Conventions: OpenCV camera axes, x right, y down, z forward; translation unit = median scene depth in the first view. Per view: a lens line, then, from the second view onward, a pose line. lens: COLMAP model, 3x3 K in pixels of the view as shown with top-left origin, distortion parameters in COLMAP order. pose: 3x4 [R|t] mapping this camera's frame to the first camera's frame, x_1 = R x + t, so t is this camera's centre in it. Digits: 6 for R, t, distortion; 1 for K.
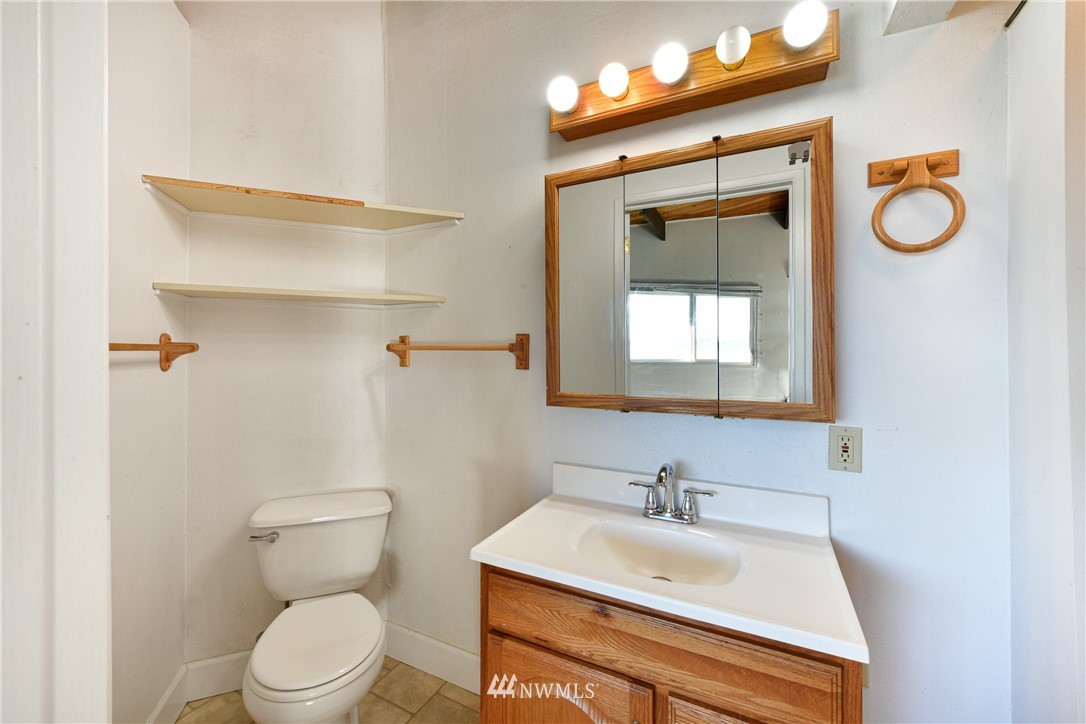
lens RADIAL K [[430.5, 0, 520.0], [0, 430.5, 347.9], [0, 0, 1]] dist [0.010285, -0.002533]
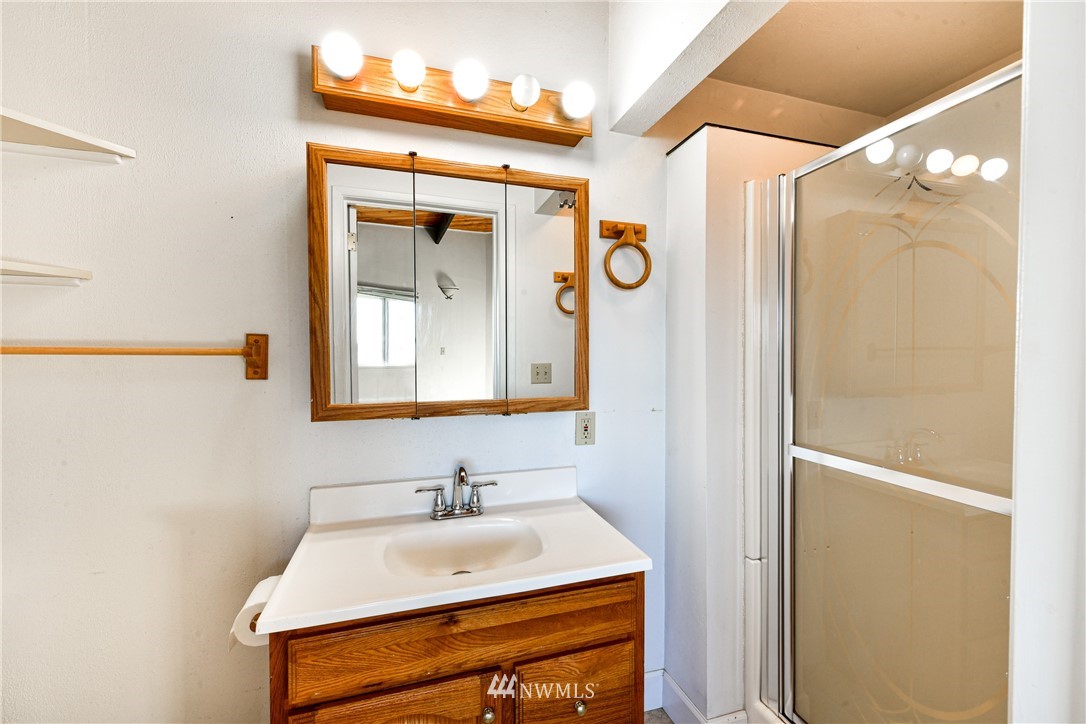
lens RADIAL K [[430.5, 0, 539.9], [0, 430.5, 363.4], [0, 0, 1]] dist [0.010285, -0.002533]
pose [[0.720126, -0.011392, 0.693750, -0.270031], [-0.005716, 0.999734, 0.022350, -0.000043], [-0.693820, -0.020060, 0.719869, 0.126715]]
